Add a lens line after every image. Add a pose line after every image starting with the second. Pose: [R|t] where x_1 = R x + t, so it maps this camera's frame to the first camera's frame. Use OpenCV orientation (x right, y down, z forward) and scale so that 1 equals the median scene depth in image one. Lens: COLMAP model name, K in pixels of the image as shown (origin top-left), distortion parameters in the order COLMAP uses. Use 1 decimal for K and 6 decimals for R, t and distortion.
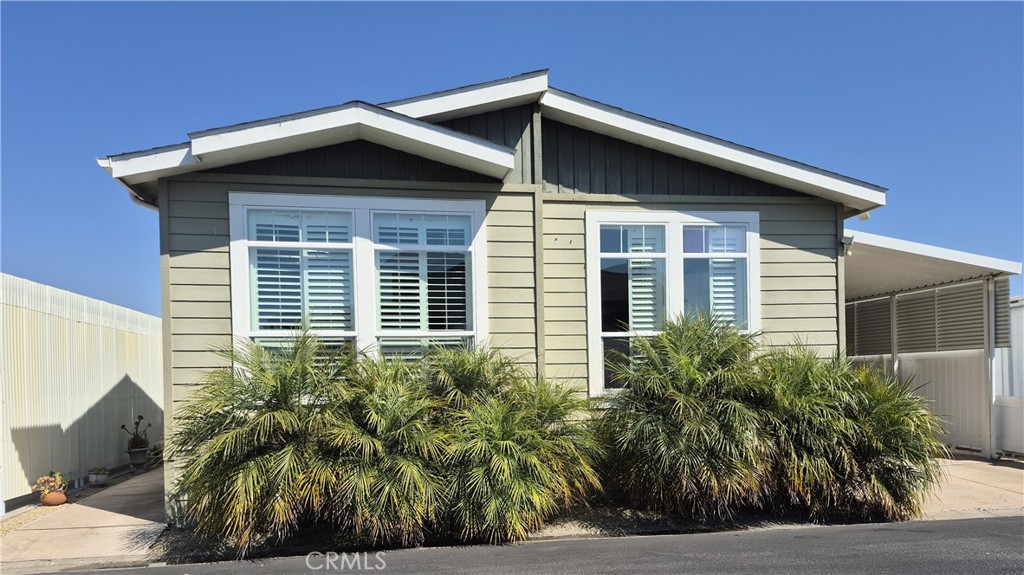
lens RADIAL K [[711.9, 0, 510.3], [0, 711.9, 387.4], [0, 0, 1]] dist [0.043036, -0.275847]
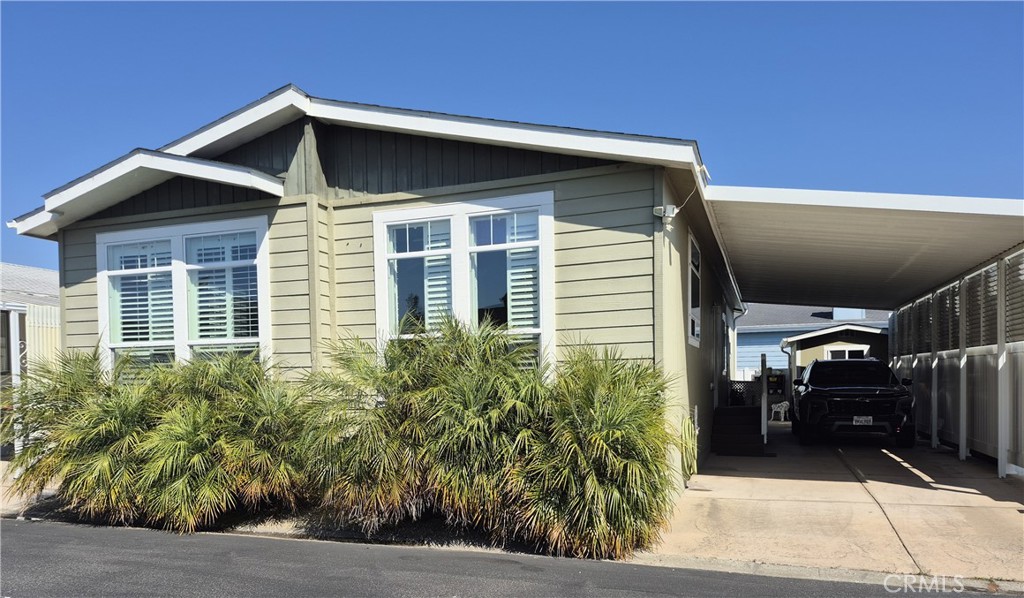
lens RADIAL K [[738.1, 0, 512.4], [0, 738.1, 403.3], [0, 0, 1]] dist [0.006605, -0.162994]
pose [[0.881286, 0.020128, -0.472154, 0.794399], [-0.006016, 0.999489, 0.031381, -0.017188], [0.472545, -0.024815, 0.880957, 0.191197]]
